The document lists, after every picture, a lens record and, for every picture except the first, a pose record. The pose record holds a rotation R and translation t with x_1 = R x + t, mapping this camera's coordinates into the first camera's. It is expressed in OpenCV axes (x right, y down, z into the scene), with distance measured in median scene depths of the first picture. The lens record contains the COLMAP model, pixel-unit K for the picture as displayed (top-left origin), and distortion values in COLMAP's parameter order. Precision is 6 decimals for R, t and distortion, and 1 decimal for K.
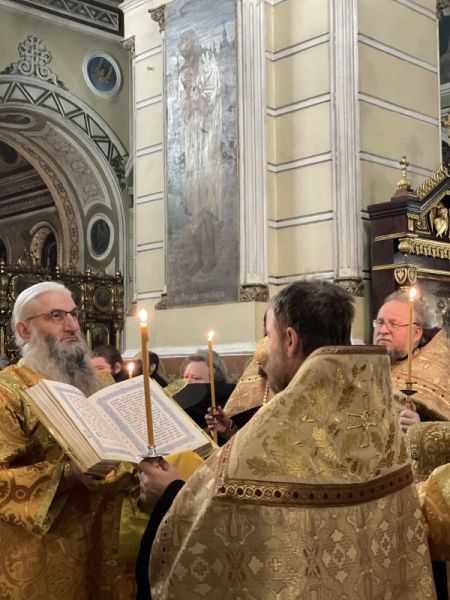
lens RADIAL K [[882.3, 0, 225.0], [0, 882.3, 300.0], [0, 0, 1]] dist [0.113822, -0.095709]
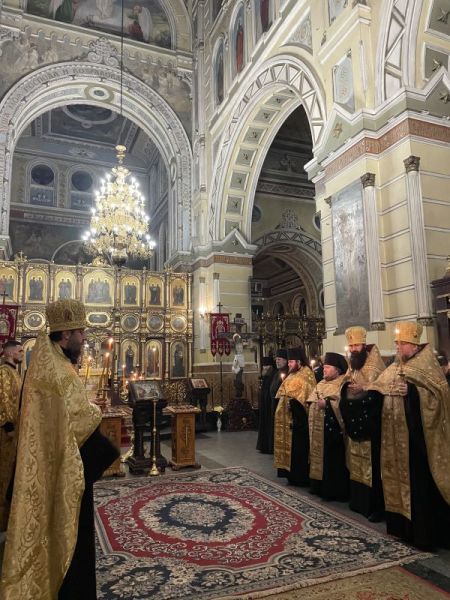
lens RADIAL K [[454.6, 0, 225.0], [0, 454.6, 300.0], [0, 0, 1]] dist [0.001331, -0.000114]
pose [[0.916136, -0.063104, -0.395869, 0.125968], [0.038404, 0.996806, -0.070022, -0.008460], [0.399023, 0.048947, 0.915634, -0.119874]]
